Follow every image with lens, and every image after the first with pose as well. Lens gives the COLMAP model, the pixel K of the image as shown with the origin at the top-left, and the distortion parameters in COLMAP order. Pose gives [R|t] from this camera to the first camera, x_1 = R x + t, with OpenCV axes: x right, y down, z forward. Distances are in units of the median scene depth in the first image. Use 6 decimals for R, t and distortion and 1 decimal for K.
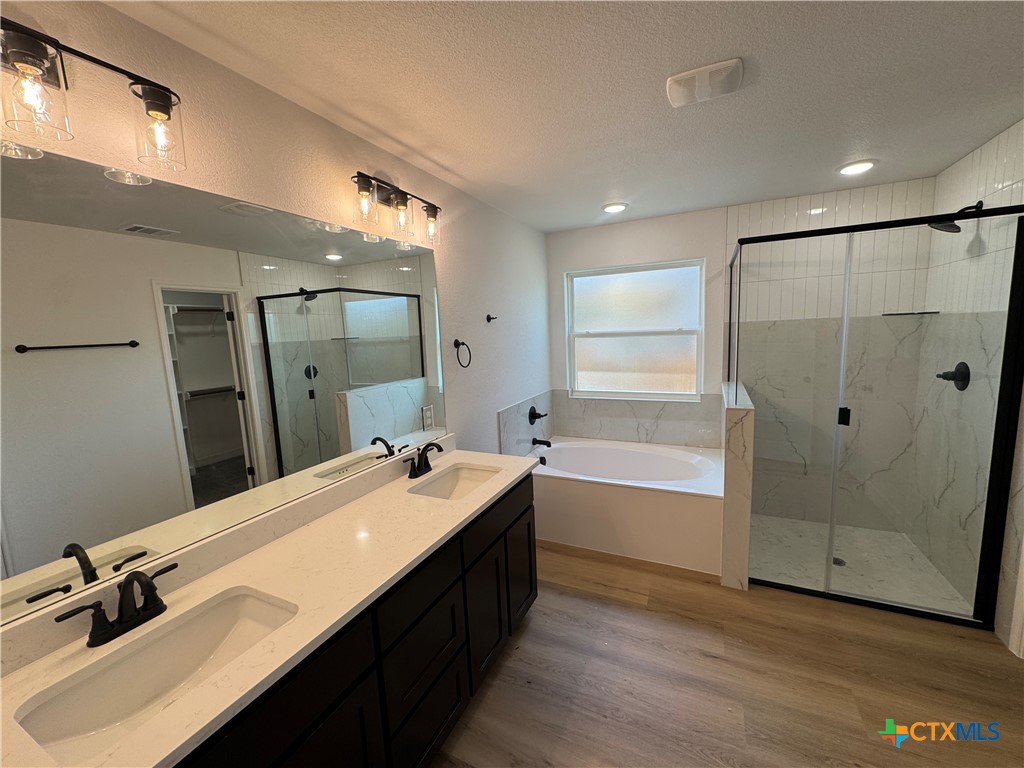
lens RADIAL K [[408.1, 0, 512.7], [0, 408.1, 386.3], [0, 0, 1]] dist [-0.001682, -0.000067]
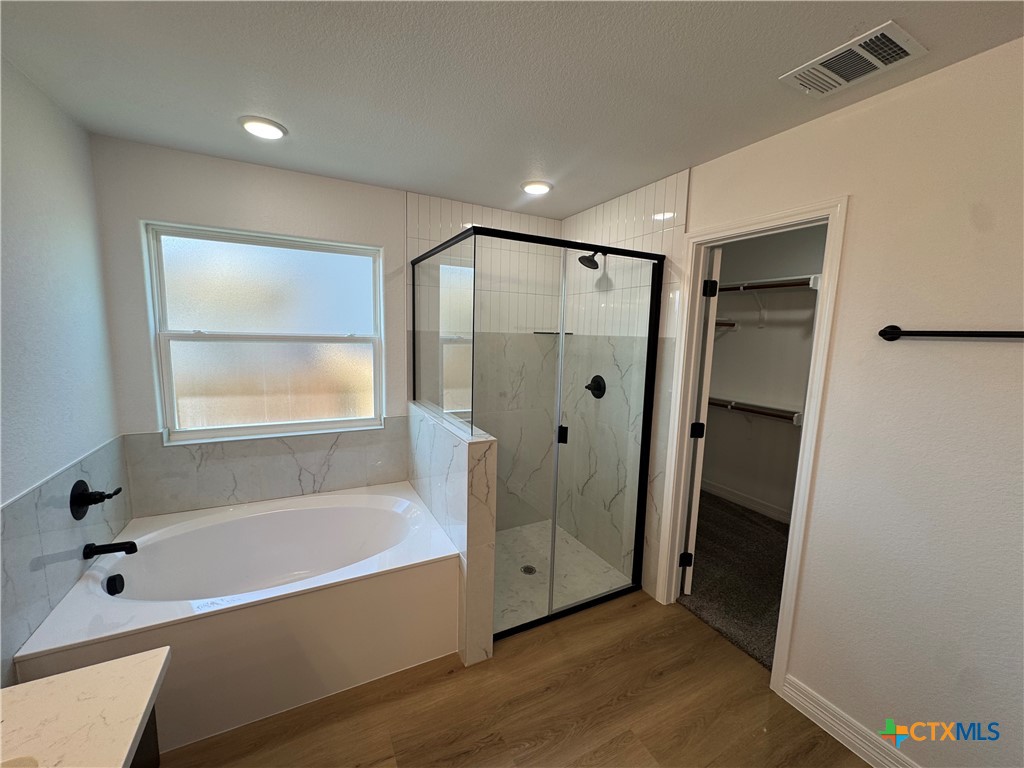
lens RADIAL K [[408.1, 0, 512.7], [0, 408.1, 386.3], [0, 0, 1]] dist [-0.001682, -0.000067]
pose [[0.595320, -0.047044, 0.802110, -0.031432], [0.058031, 0.998195, 0.015475, -0.046959], [-0.801390, 0.037334, 0.596976, 0.364058]]
